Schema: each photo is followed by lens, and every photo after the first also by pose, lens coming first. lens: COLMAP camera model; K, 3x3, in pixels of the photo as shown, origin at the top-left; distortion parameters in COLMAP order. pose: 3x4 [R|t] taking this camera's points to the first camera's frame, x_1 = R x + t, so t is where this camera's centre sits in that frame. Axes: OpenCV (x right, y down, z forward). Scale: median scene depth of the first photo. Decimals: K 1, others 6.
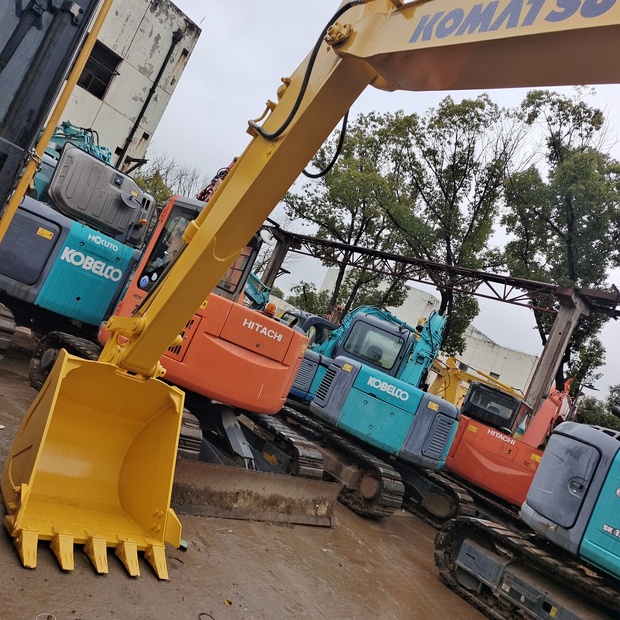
lens RADIAL K [[561.6, 0, 316.8], [0, 561.6, 311.3], [0, 0, 1]] dist [0.051515, -0.005792]
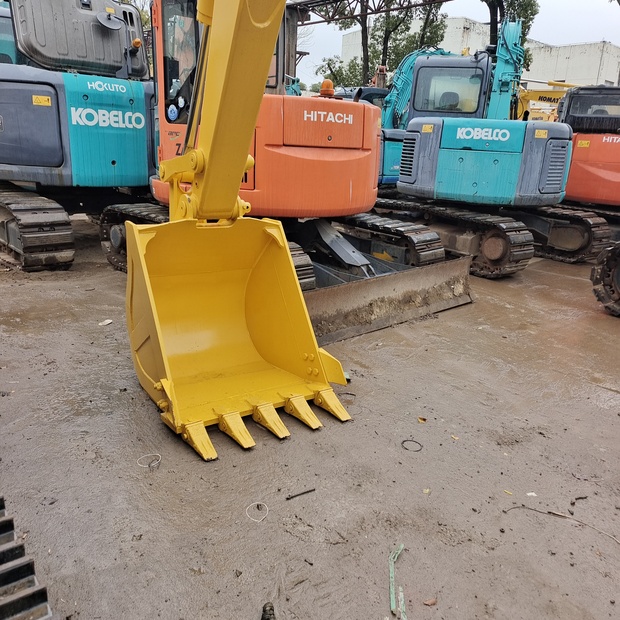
lens RADIAL K [[561.6, 0, 316.8], [0, 561.6, 311.3], [0, 0, 1]] dist [0.051515, -0.005792]
pose [[0.933132, -0.317974, -0.167803, -0.063082], [0.356797, 0.876464, 0.323275, 0.009000], [0.044280, -0.361530, 0.931308, 0.134255]]
